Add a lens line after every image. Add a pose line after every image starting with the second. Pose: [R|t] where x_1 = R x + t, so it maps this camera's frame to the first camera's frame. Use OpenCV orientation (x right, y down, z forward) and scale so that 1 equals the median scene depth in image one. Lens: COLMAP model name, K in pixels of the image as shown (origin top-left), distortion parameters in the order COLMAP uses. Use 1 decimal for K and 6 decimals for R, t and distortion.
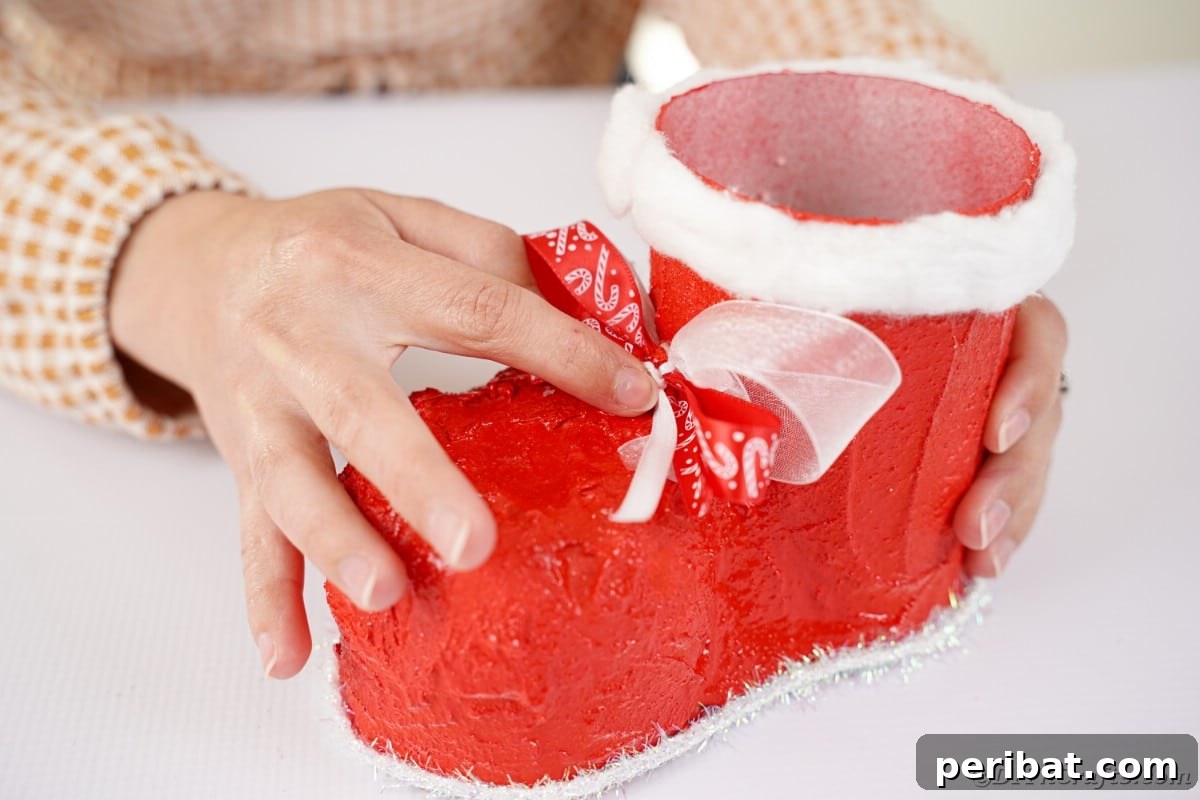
lens RADIAL K [[1639.9, 0, 600.0], [0, 1639.9, 400.0], [0, 0, 1]] dist [0.007157, -0.000826]
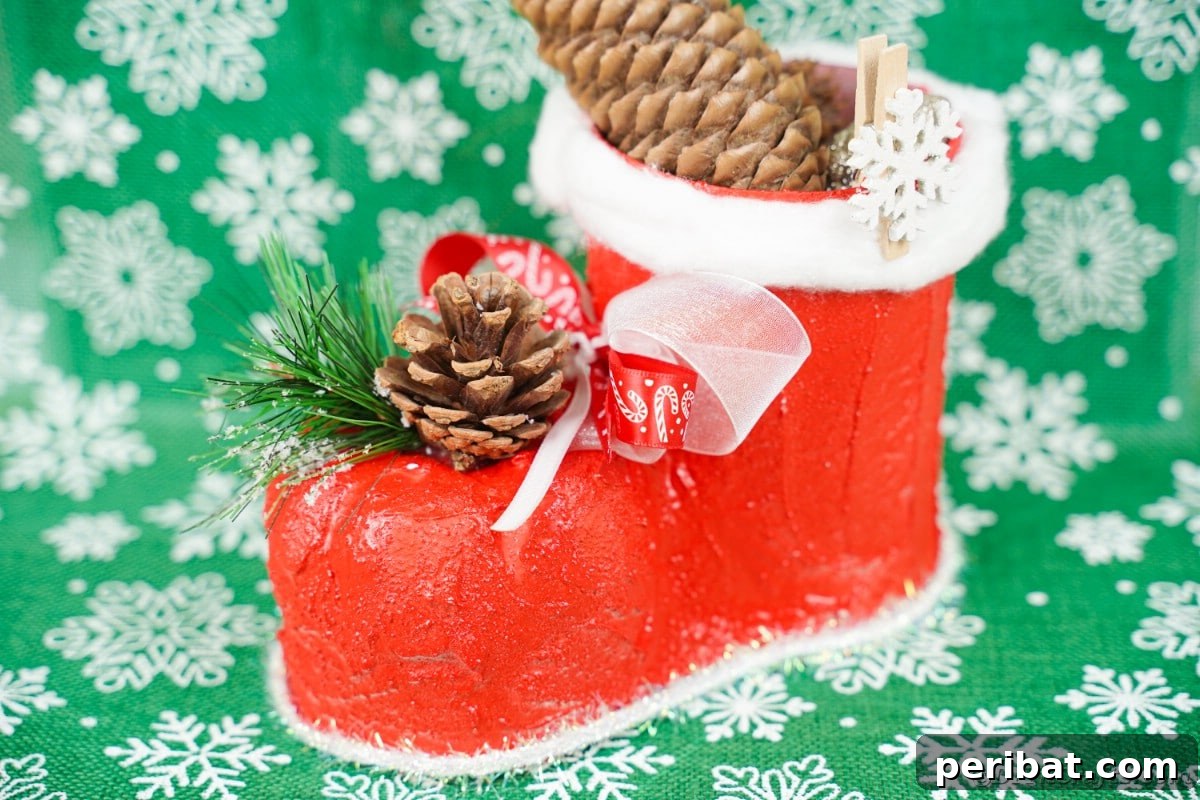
lens RADIAL K [[2352.4, 0, 606.4], [0, 2352.4, 397.3], [0, 0, 1]] dist [0.233232, -0.013390]
pose [[0.999268, -0.025831, -0.028220, 0.088507], [0.023145, 0.995520, -0.091676, 0.151510], [0.030462, 0.090955, 0.995389, -0.477020]]
